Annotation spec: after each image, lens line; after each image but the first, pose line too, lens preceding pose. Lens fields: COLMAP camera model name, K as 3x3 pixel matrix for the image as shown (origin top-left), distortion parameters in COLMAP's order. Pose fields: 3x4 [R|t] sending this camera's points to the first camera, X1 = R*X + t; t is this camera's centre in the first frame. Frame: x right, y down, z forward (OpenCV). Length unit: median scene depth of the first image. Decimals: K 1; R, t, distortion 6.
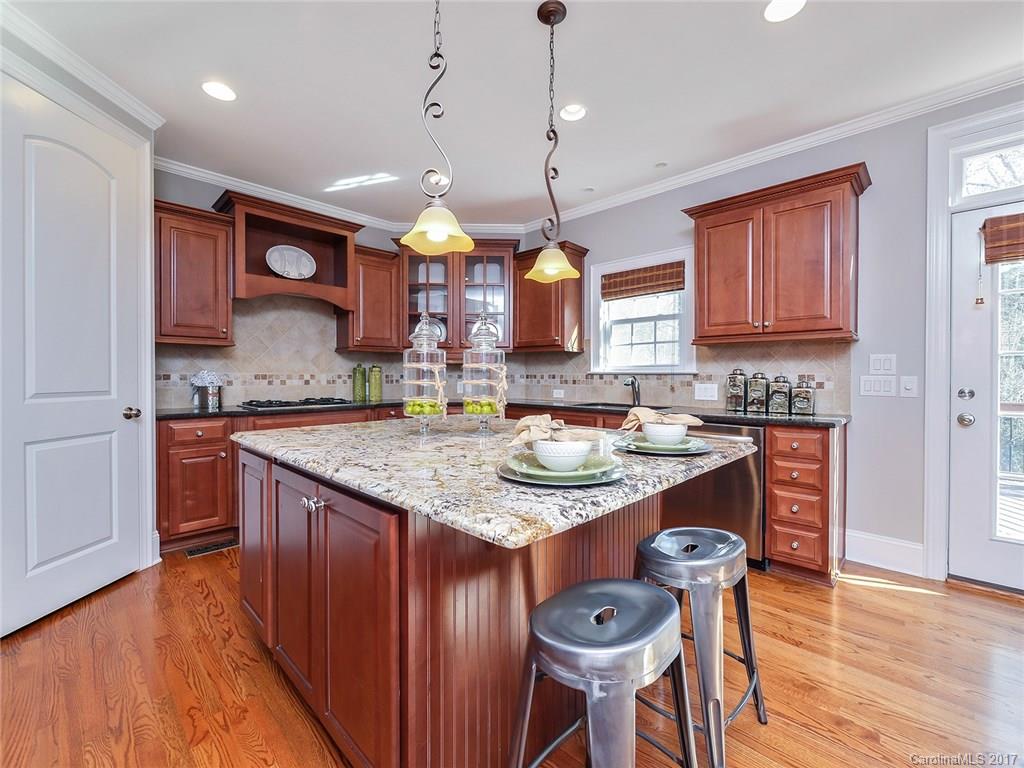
lens RADIAL K [[444.2, 0, 513.8], [0, 444.2, 382.6], [0, 0, 1]] dist [-0.004521, -0.000152]
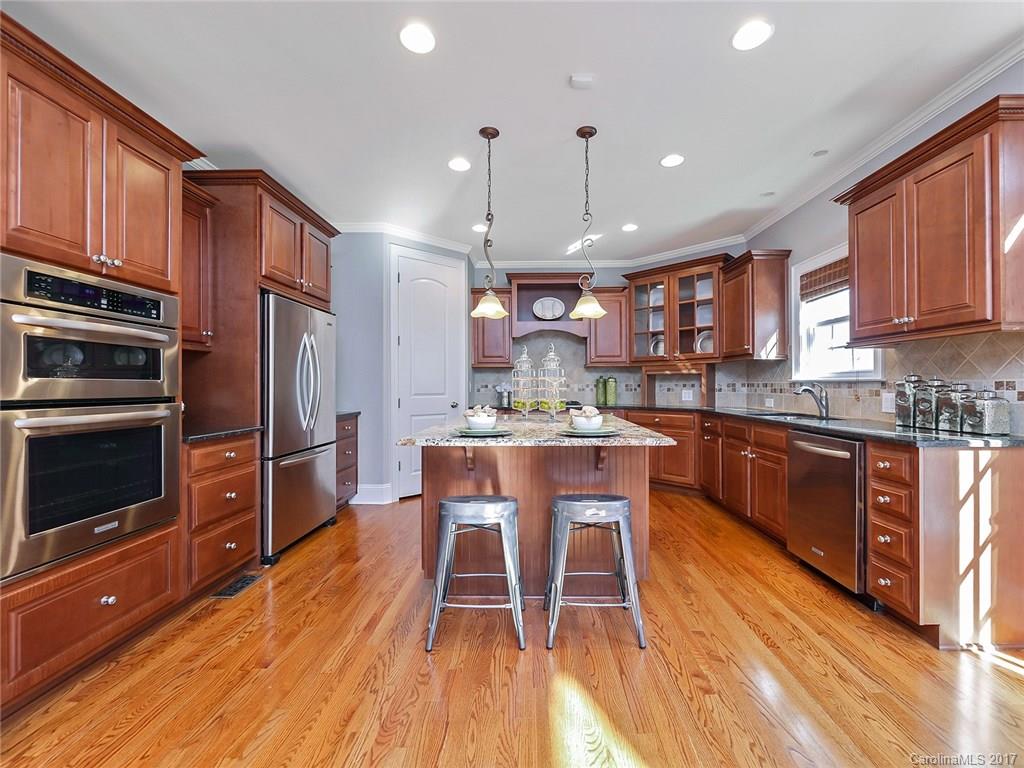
lens RADIAL K [[444.2, 0, 503.9], [0, 444.2, 384.5], [0, 0, 1]] dist [-0.004521, -0.000152]
pose [[0.654405, -0.005148, -0.756127, 0.502497], [-0.007369, 0.999886, -0.013185, 0.002382], [0.756108, 0.014201, 0.654292, -0.071246]]
